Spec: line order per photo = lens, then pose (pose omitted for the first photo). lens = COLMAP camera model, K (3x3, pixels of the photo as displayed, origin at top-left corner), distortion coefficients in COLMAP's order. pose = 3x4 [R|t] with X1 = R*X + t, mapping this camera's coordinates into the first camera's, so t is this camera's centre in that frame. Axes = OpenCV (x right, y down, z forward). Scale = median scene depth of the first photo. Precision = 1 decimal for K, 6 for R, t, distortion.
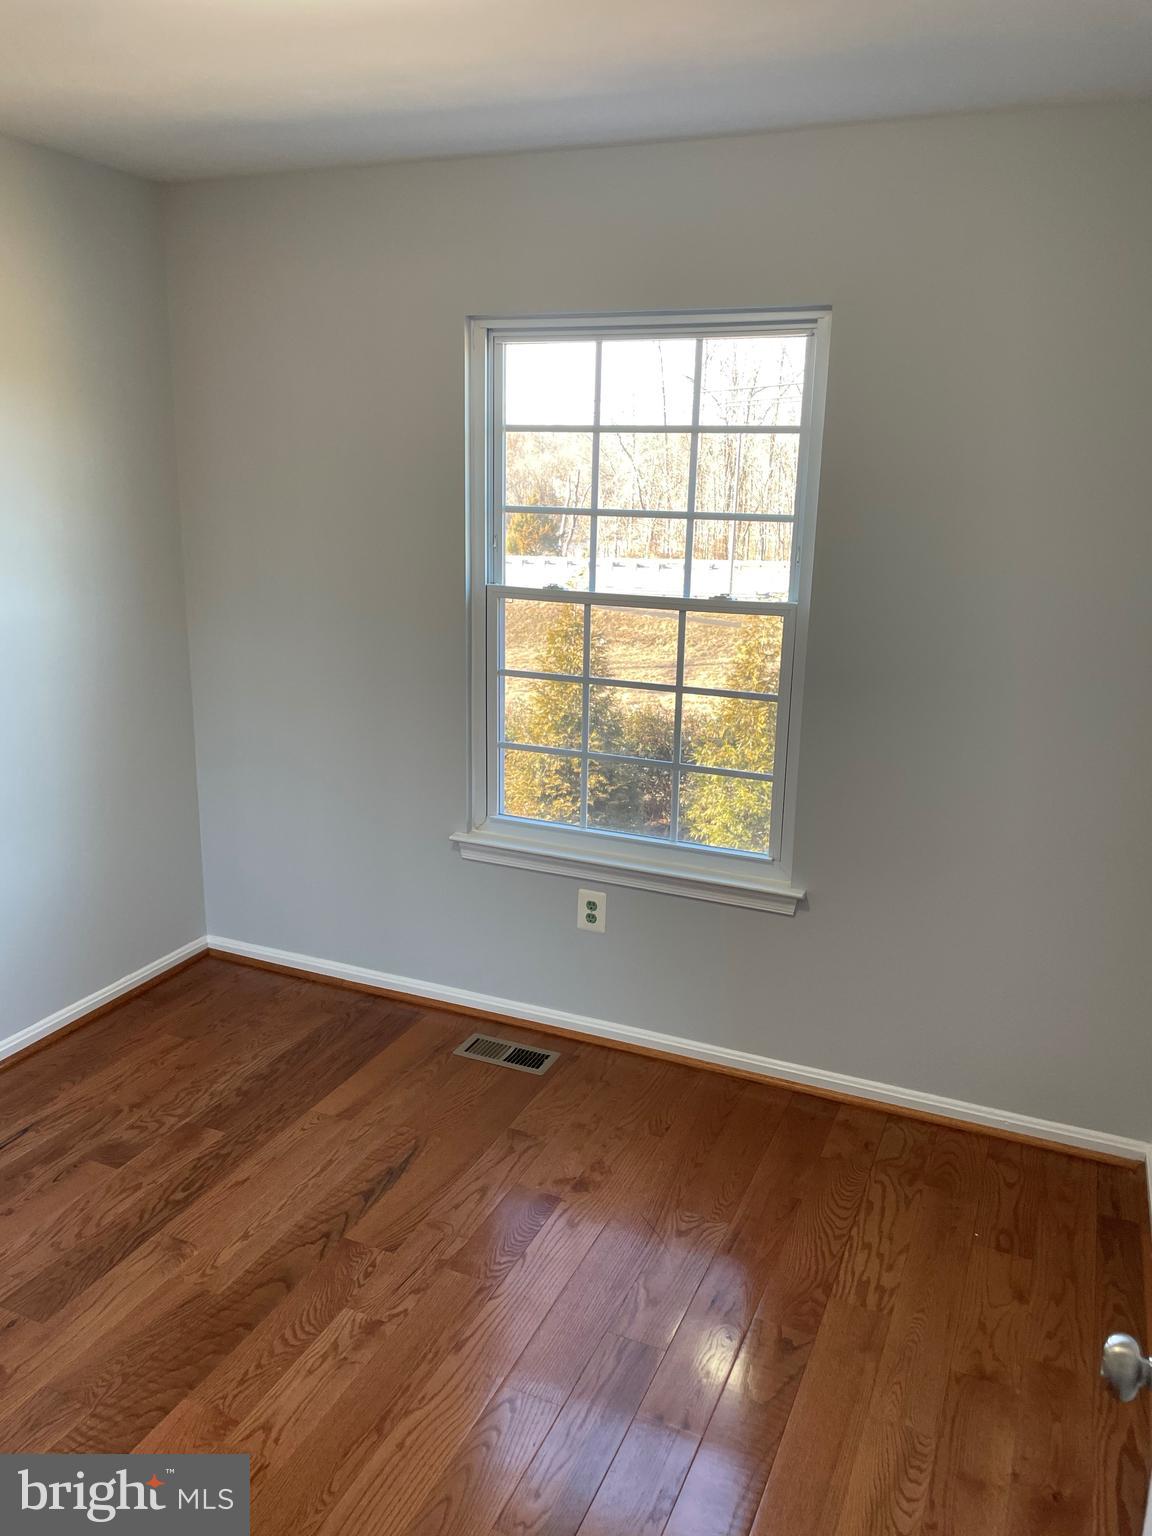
lens RADIAL K [[1160.6, 0, 564.1], [0, 1160.6, 769.6], [0, 0, 1]] dist [0.083831, -0.113999]
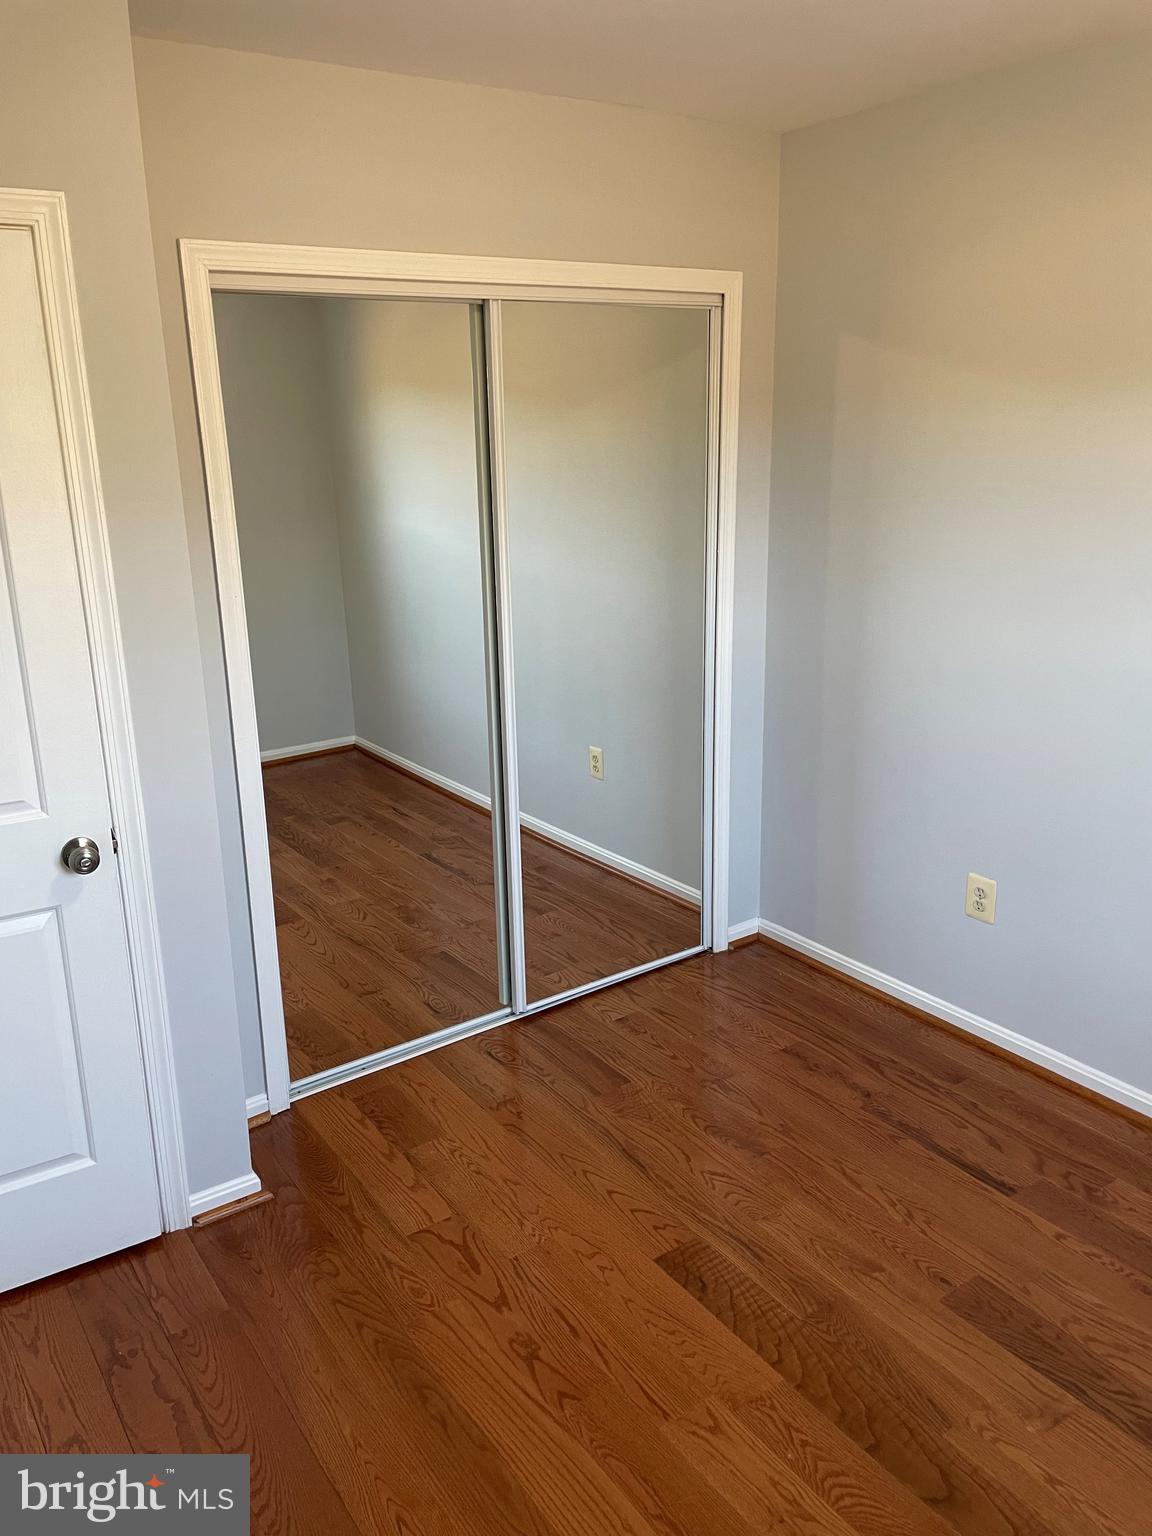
lens RADIAL K [[1160.6, 0, 568.2], [0, 1160.6, 766.8], [0, 0, 1]] dist [0.083831, -0.113999]
pose [[-0.526249, 0.221322, -0.821023, 0.388804], [-0.203019, 0.904909, 0.374063, -0.217201], [0.825739, 0.363534, -0.431275, 0.901410]]
